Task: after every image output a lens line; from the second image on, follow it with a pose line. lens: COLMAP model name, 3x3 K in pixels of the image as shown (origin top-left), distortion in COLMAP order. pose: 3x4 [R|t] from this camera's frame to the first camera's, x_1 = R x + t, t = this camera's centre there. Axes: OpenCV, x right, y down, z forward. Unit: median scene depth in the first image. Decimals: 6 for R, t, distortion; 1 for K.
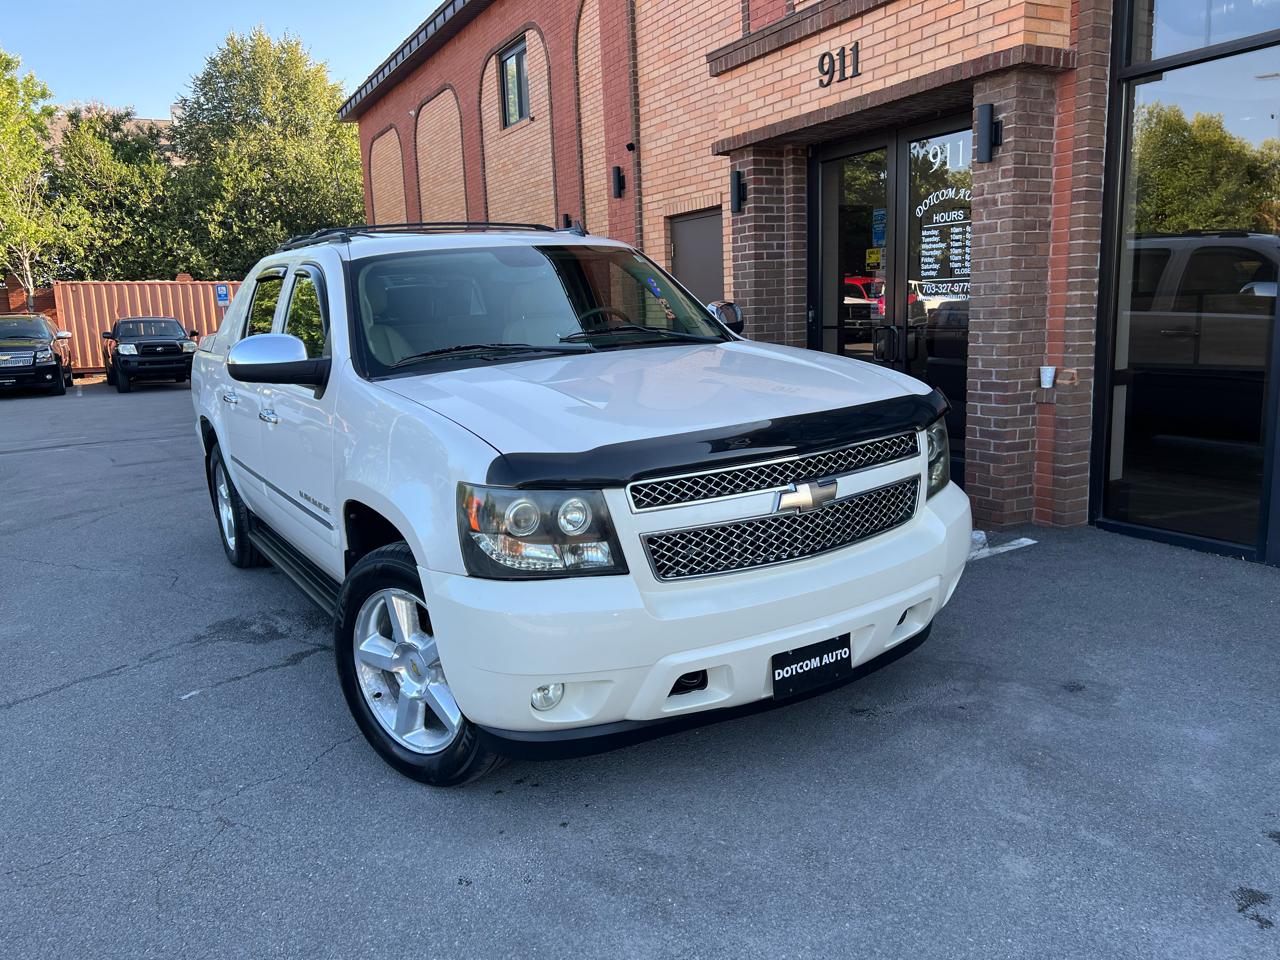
lens RADIAL K [[964.1, 0, 643.2], [0, 964.1, 487.6], [0, 0, 1]] dist [0.048887, -0.057673]
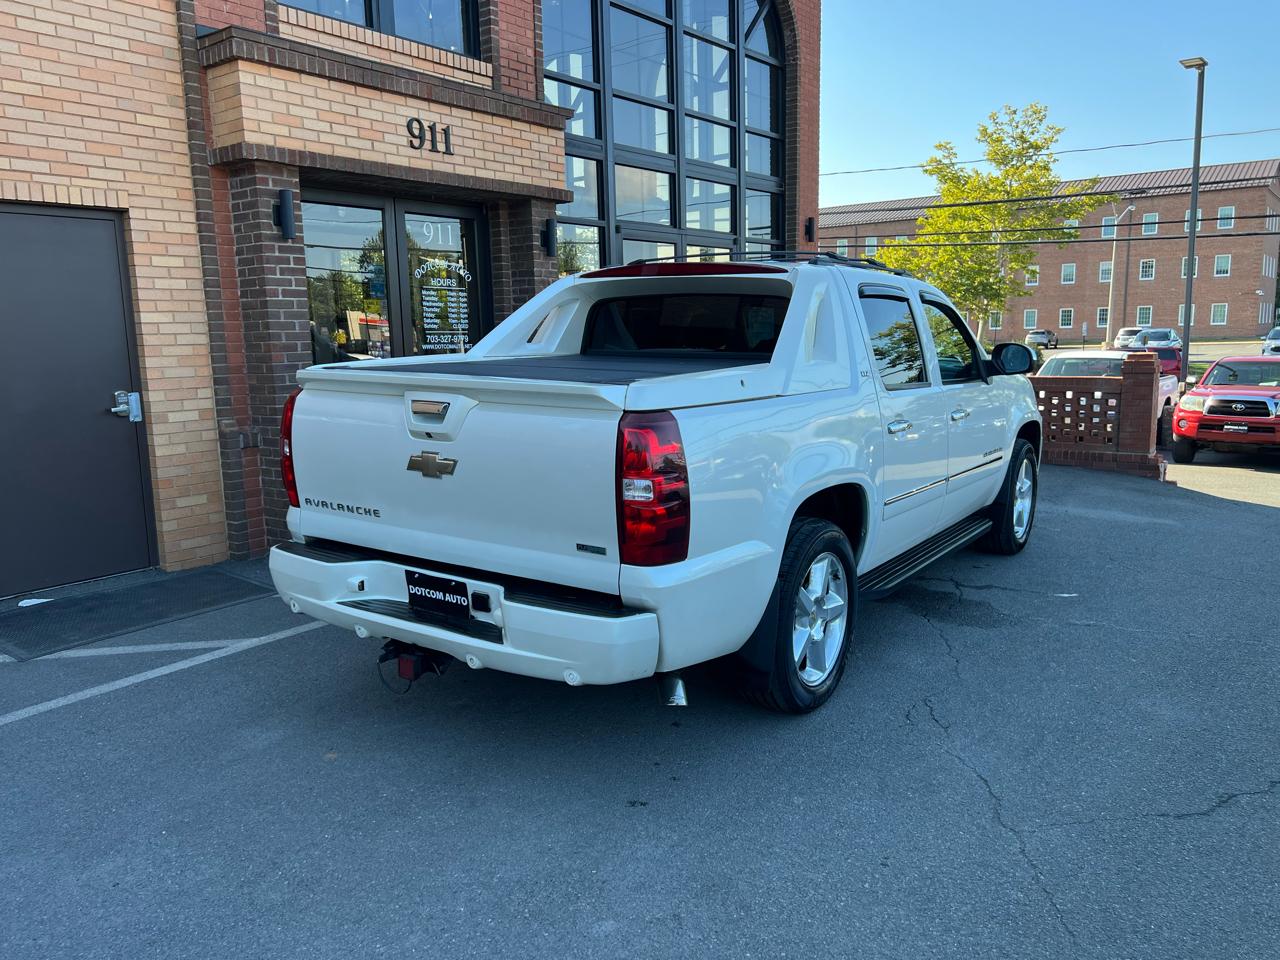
lens RADIAL K [[964.1, 0, 636.5], [0, 964.1, 487.8], [0, 0, 1]] dist [0.048887, -0.057673]
pose [[-0.400119, -0.100991, 0.910882, -0.957834], [0.201662, 0.959847, 0.195003, -0.219831], [-0.894000, 0.261715, -0.363687, 1.312324]]
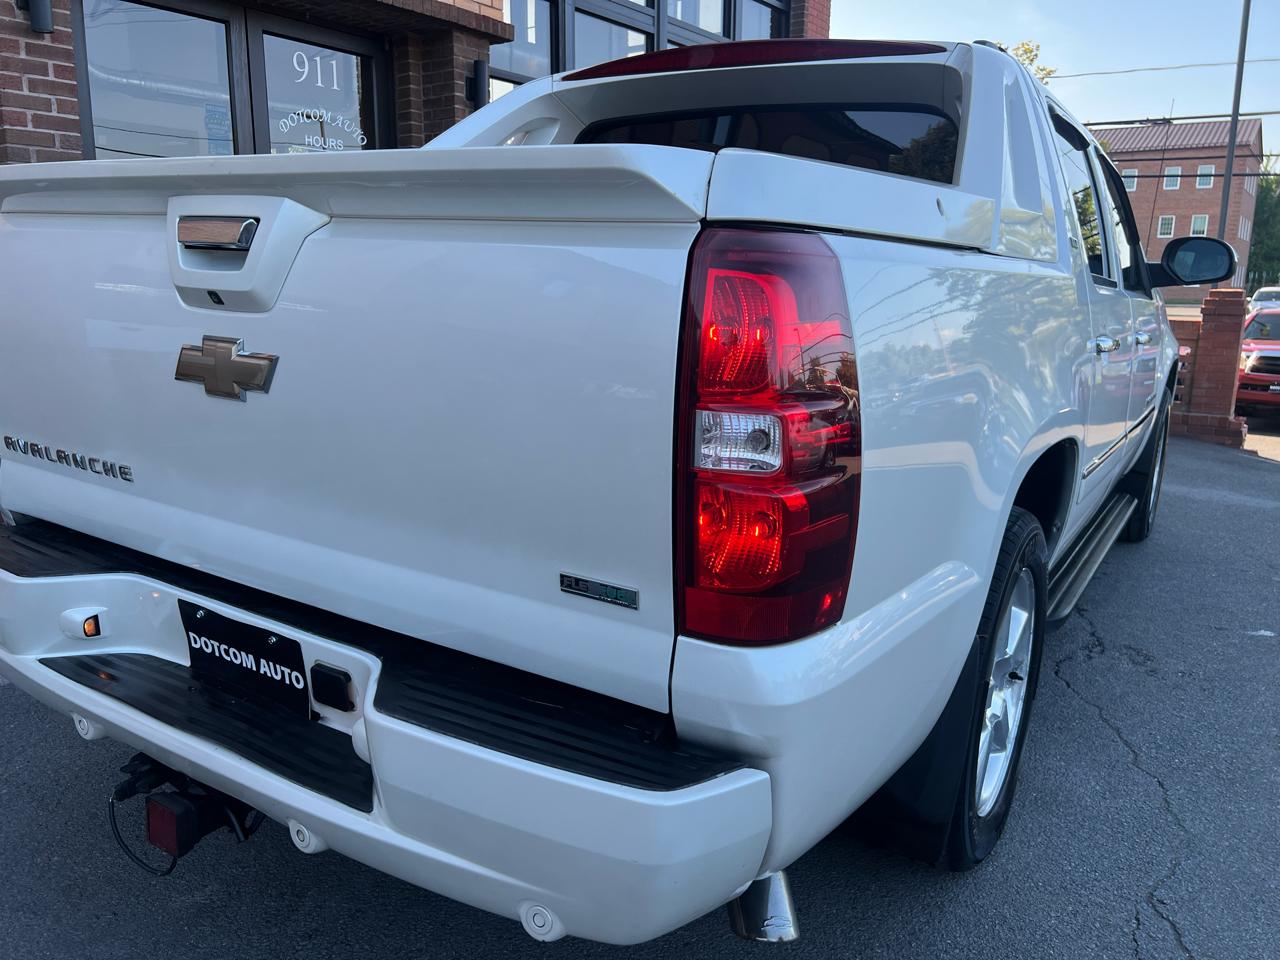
lens RADIAL K [[964.1, 0, 633.0], [0, 964.1, 486.2], [0, 0, 1]] dist [0.048887, -0.057673]
pose [[-0.430705, -0.159353, 0.888313, -0.671409], [0.165527, 0.953643, 0.251329, -0.164811], [-0.887183, 0.255288, -0.384362, 1.223785]]
